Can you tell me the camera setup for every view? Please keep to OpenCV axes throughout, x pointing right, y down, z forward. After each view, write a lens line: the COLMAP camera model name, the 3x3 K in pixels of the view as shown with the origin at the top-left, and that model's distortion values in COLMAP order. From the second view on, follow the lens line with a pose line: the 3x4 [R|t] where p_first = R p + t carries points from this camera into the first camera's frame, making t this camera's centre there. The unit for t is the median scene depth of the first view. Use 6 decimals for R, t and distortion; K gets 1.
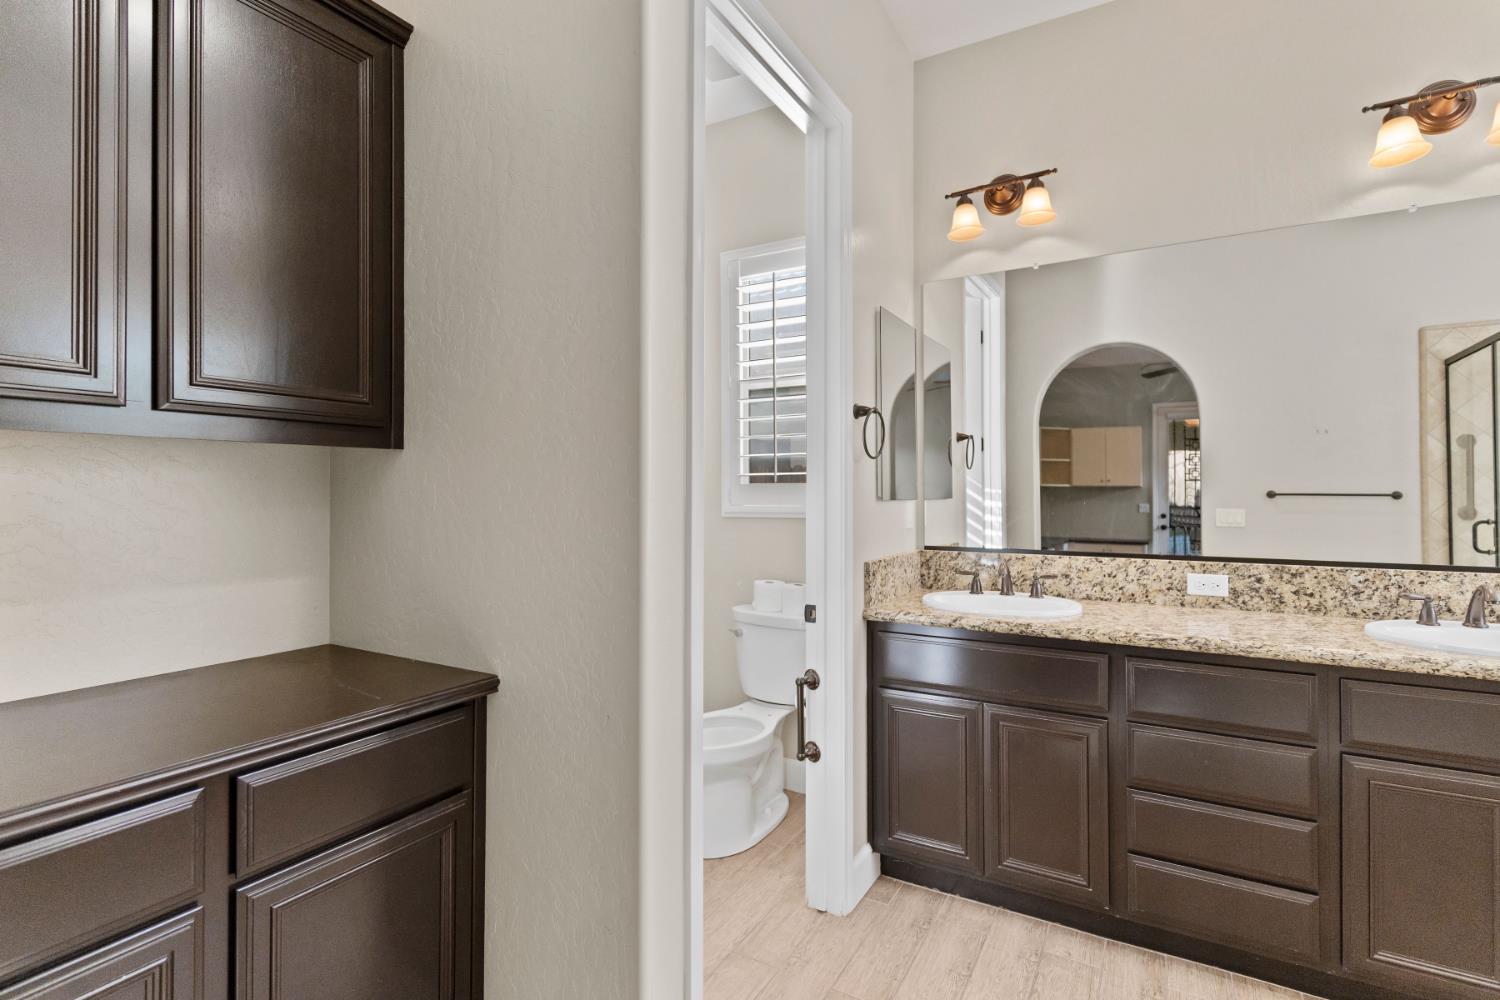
lens RADIAL K [[727.2, 0, 748.9], [0, 727.2, 485.4], [0, 0, 1]] dist [0.004418, 0.000372]
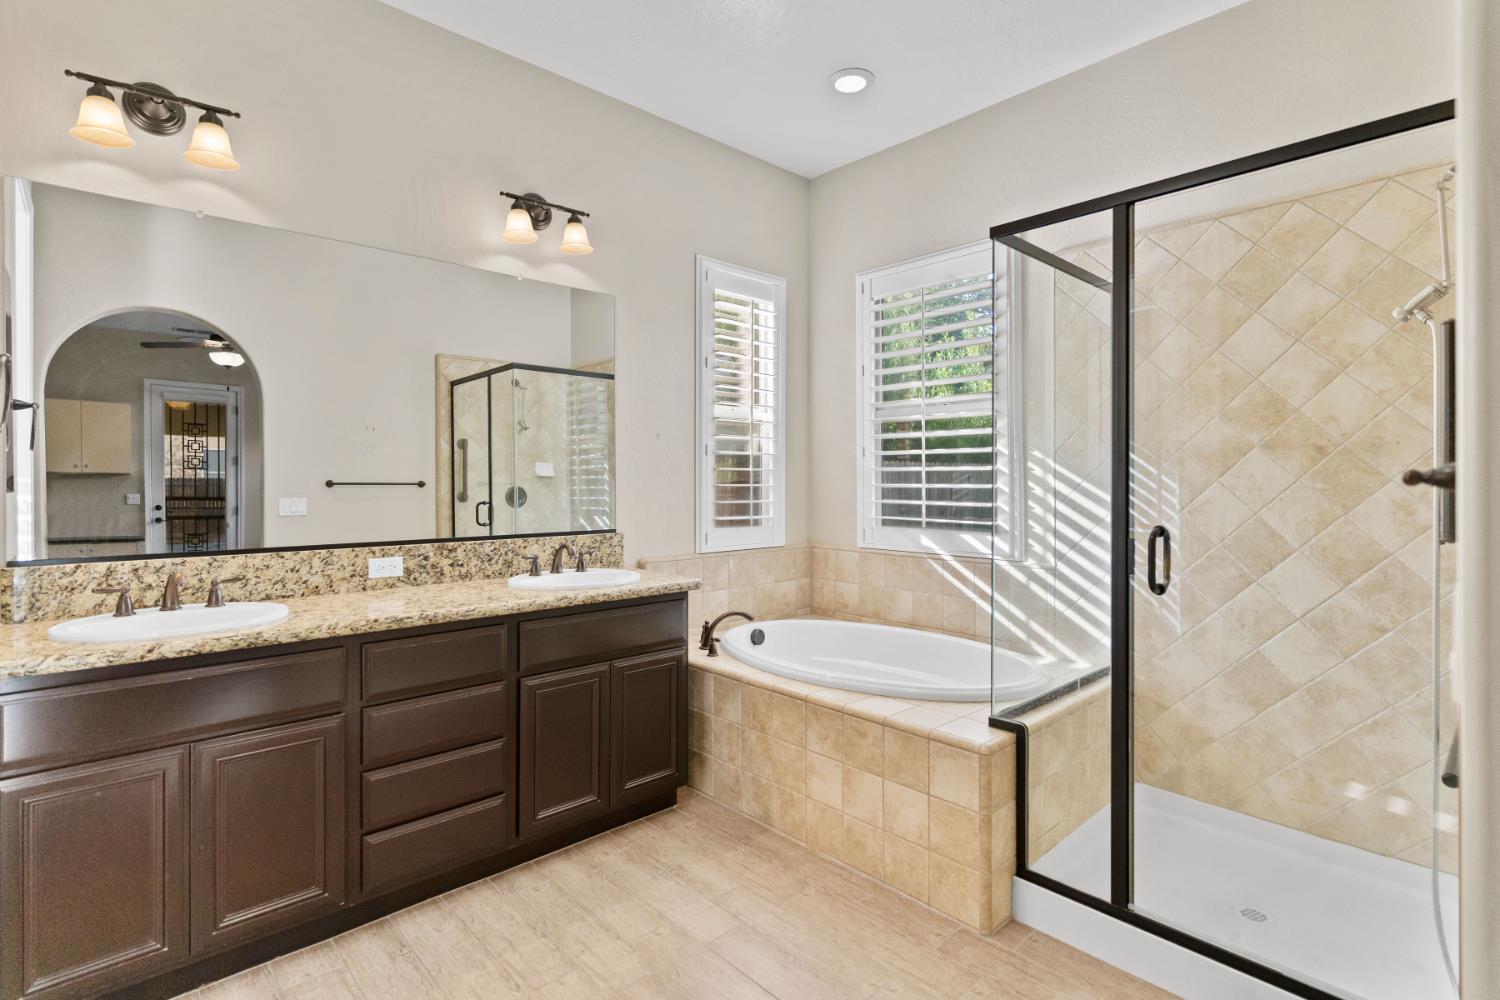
lens RADIAL K [[731.5, 0, 769.9], [0, 731.5, 474.3], [0, 0, 1]] dist [-0.000342, -0.000531]
pose [[0.268627, 0.009057, 0.963202, -0.255755], [-0.008320, 0.999940, -0.007083, 0.000430], [-0.963208, -0.006111, 0.268686, 0.147234]]
